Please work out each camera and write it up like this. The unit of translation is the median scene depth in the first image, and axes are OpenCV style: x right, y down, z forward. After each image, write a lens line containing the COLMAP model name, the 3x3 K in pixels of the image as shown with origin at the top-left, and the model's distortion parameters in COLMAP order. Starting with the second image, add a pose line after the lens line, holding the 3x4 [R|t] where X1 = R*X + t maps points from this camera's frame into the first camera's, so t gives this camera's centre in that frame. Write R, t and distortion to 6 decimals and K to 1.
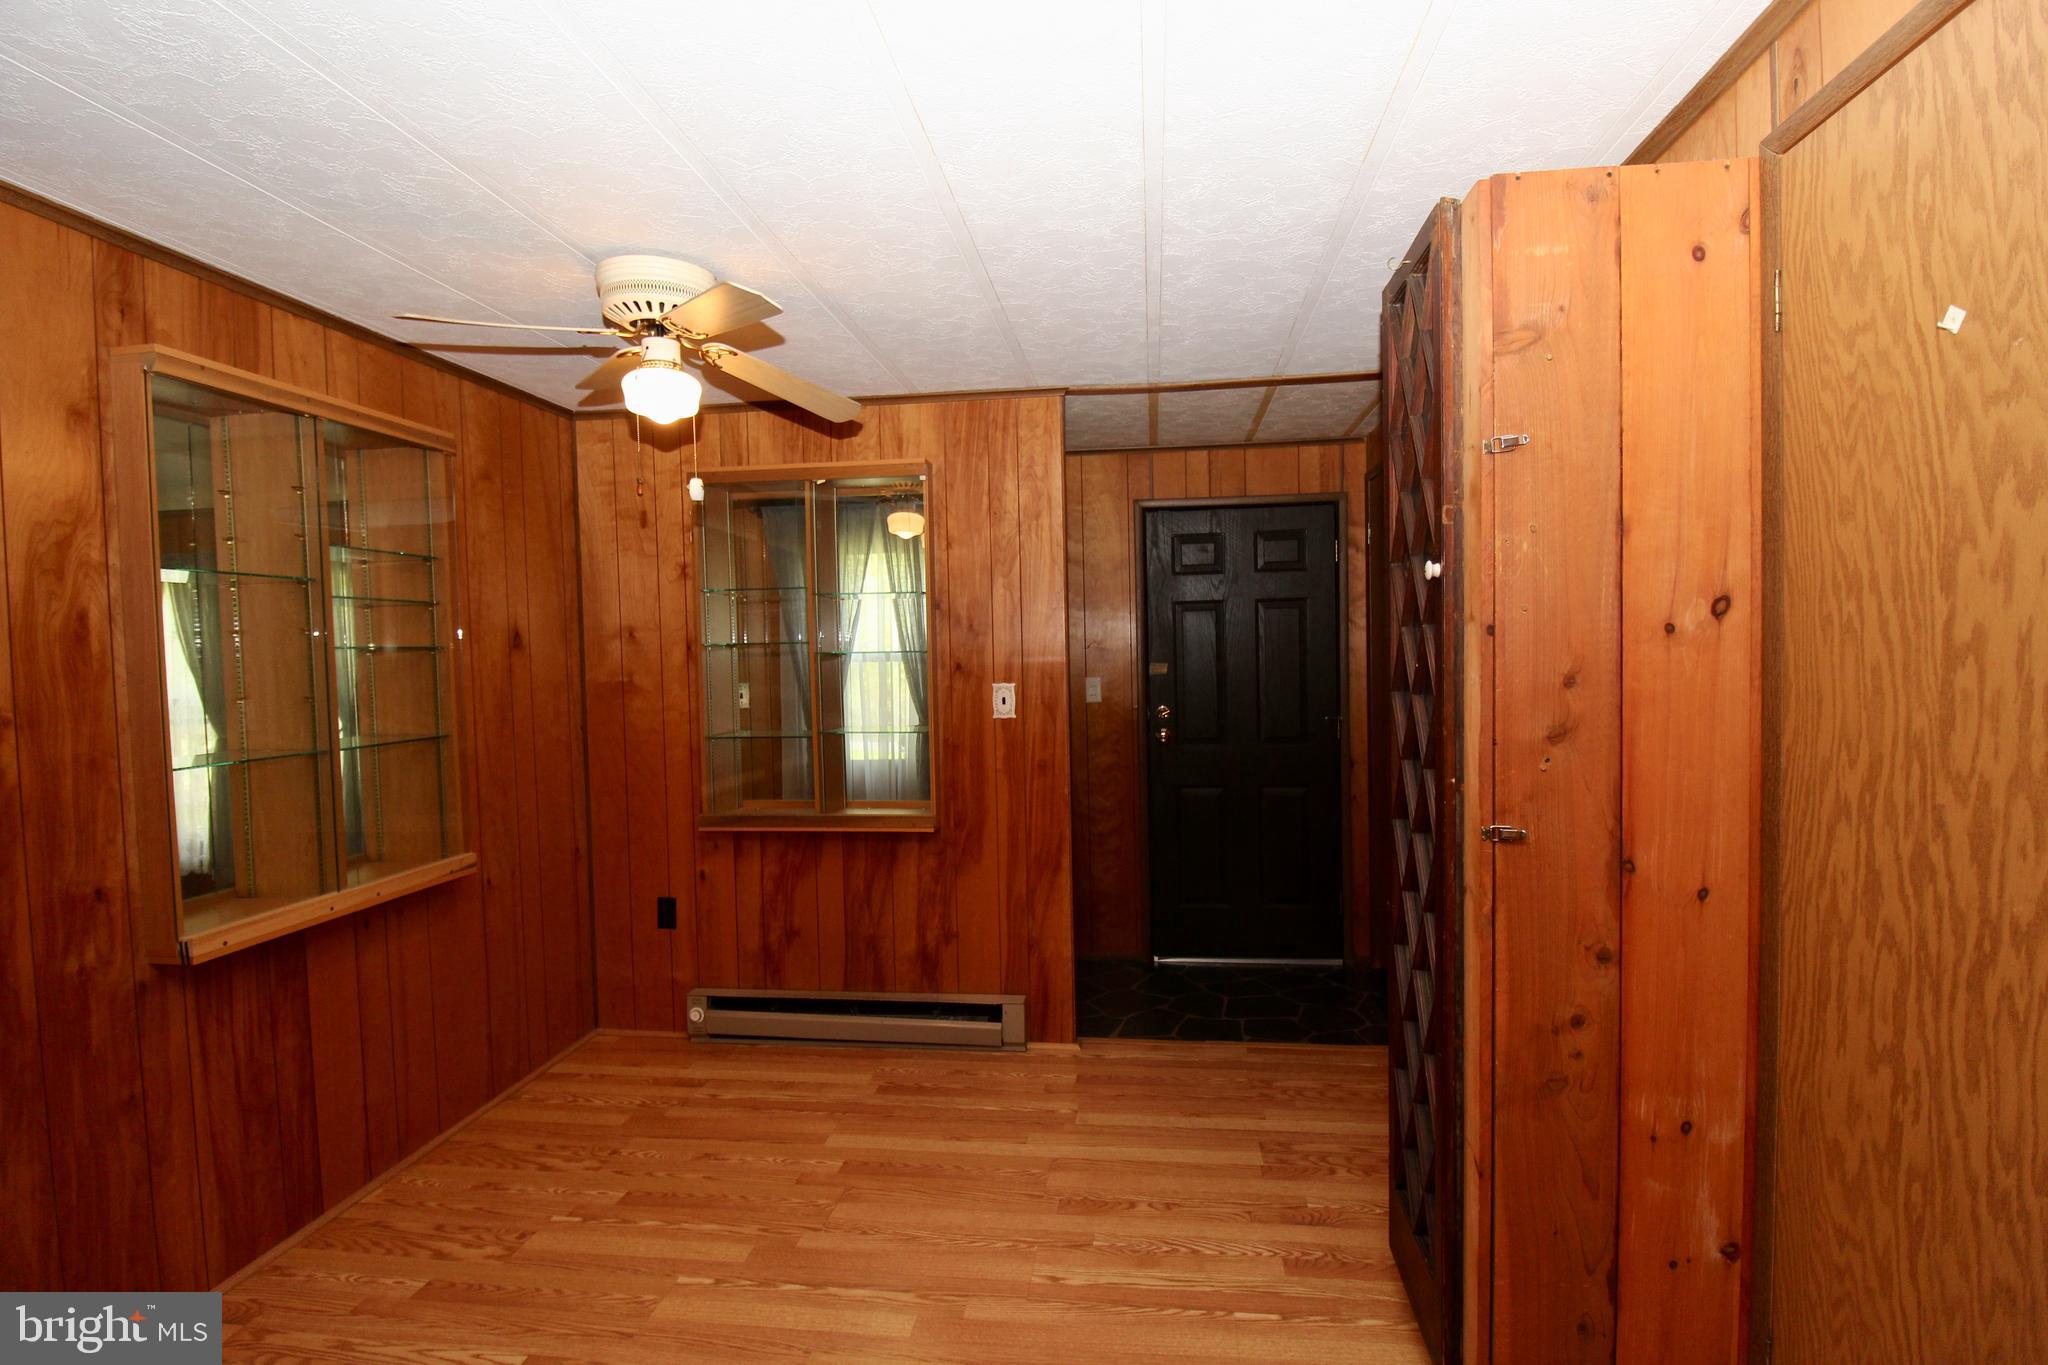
lens RADIAL K [[980.3, 0, 1043.0], [0, 980.3, 688.8], [0, 0, 1]] dist [0.005788, -0.016811]
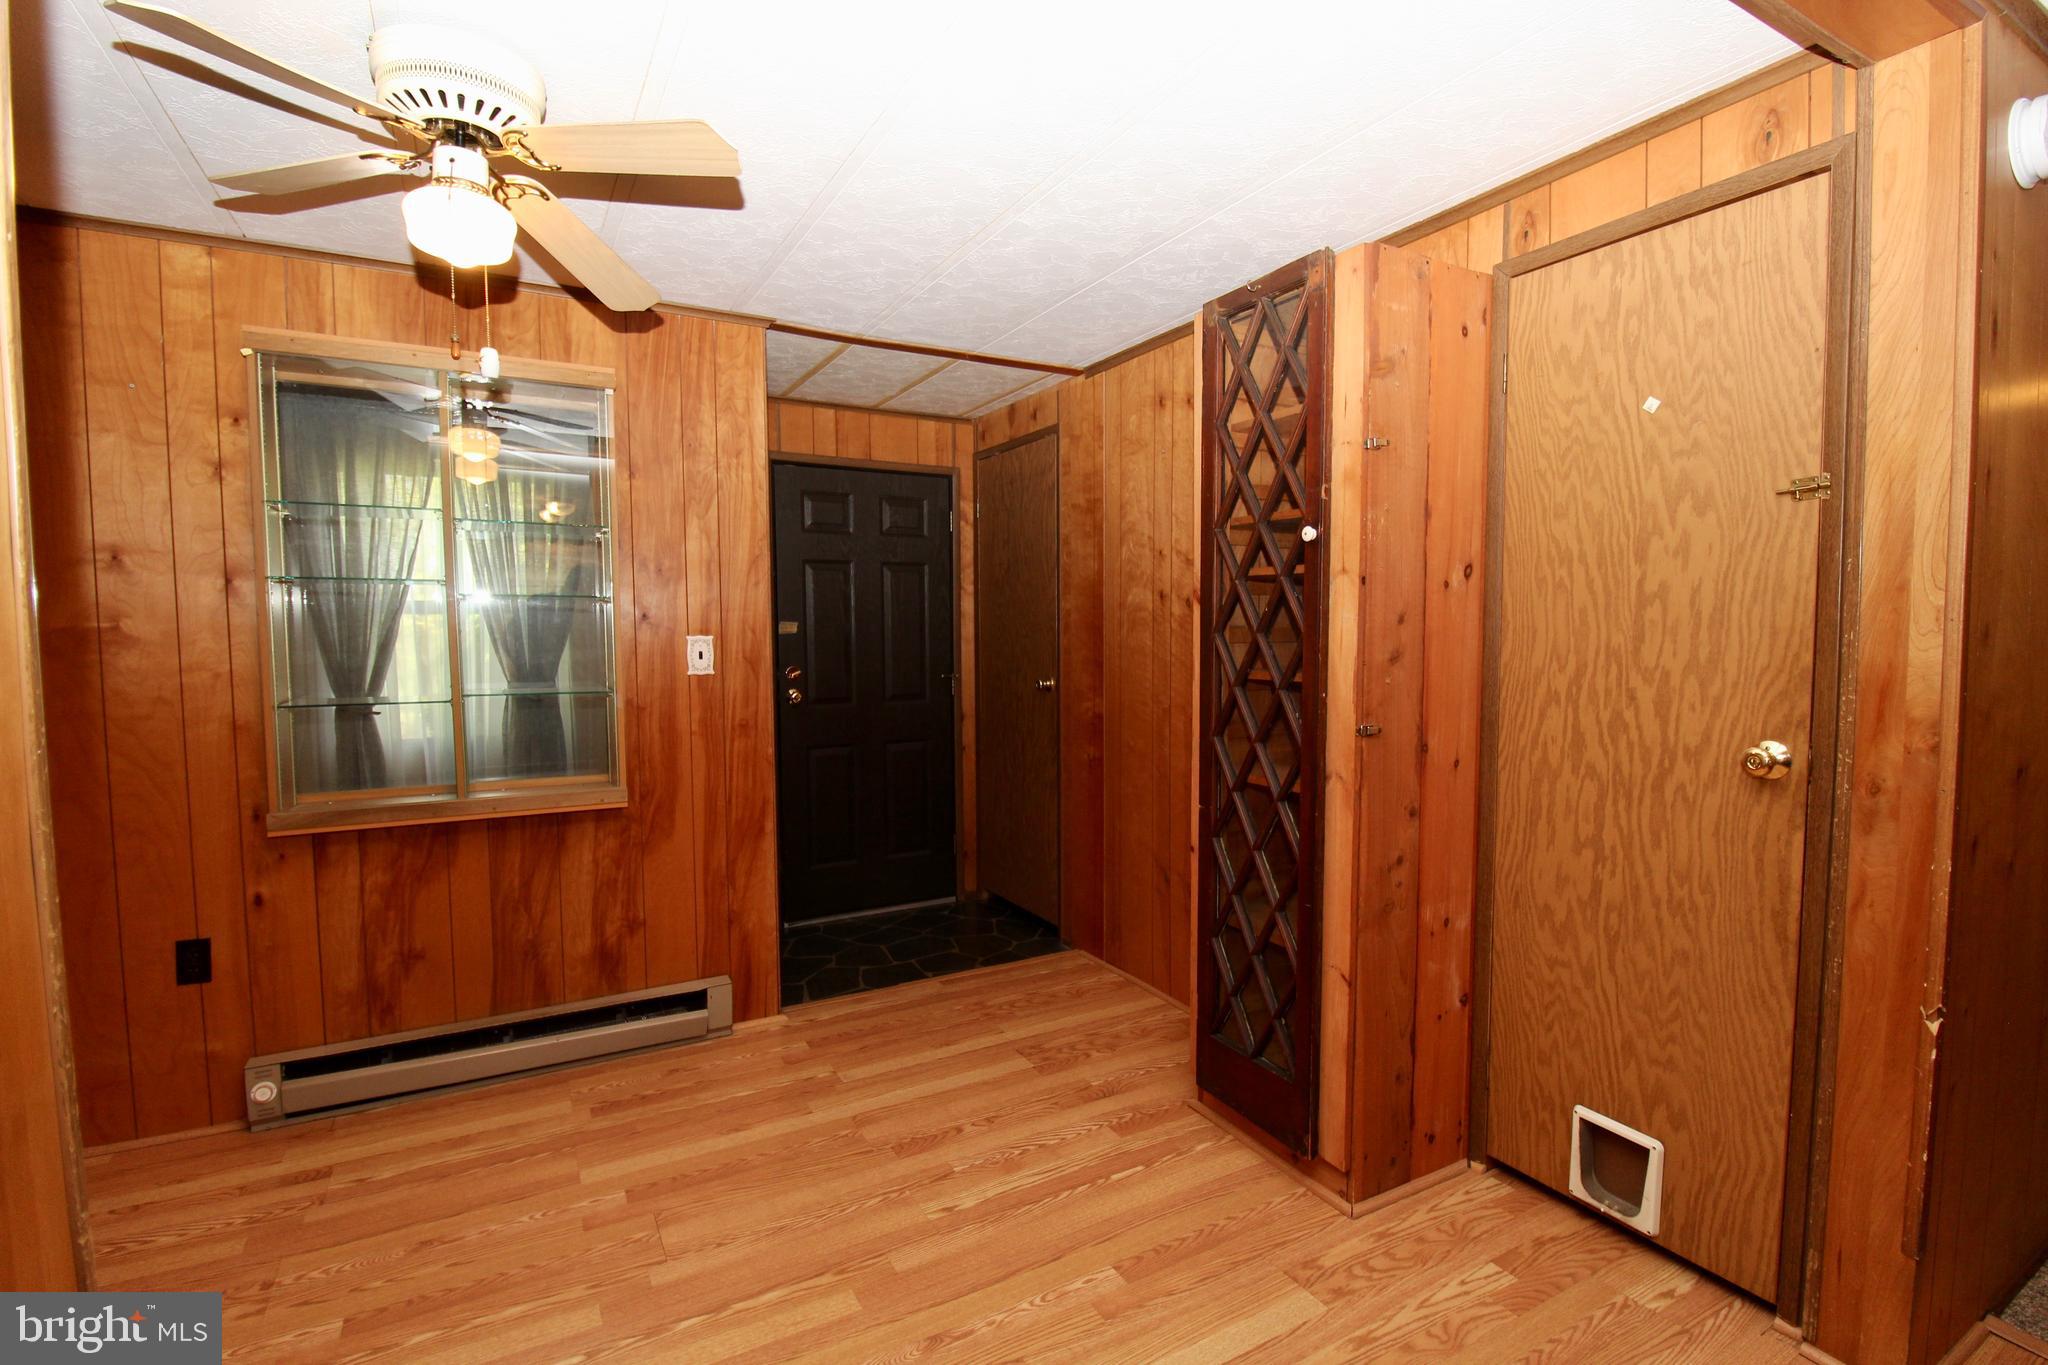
lens RADIAL K [[980.3, 0, 1043.0], [0, 980.3, 688.8], [0, 0, 1]] dist [0.005788, -0.016811]
pose [[0.794408, -0.020192, 0.607048, -0.462506], [0.008882, 0.999727, 0.021630, 0.036183], [-0.607319, -0.011791, 0.794370, 0.123348]]
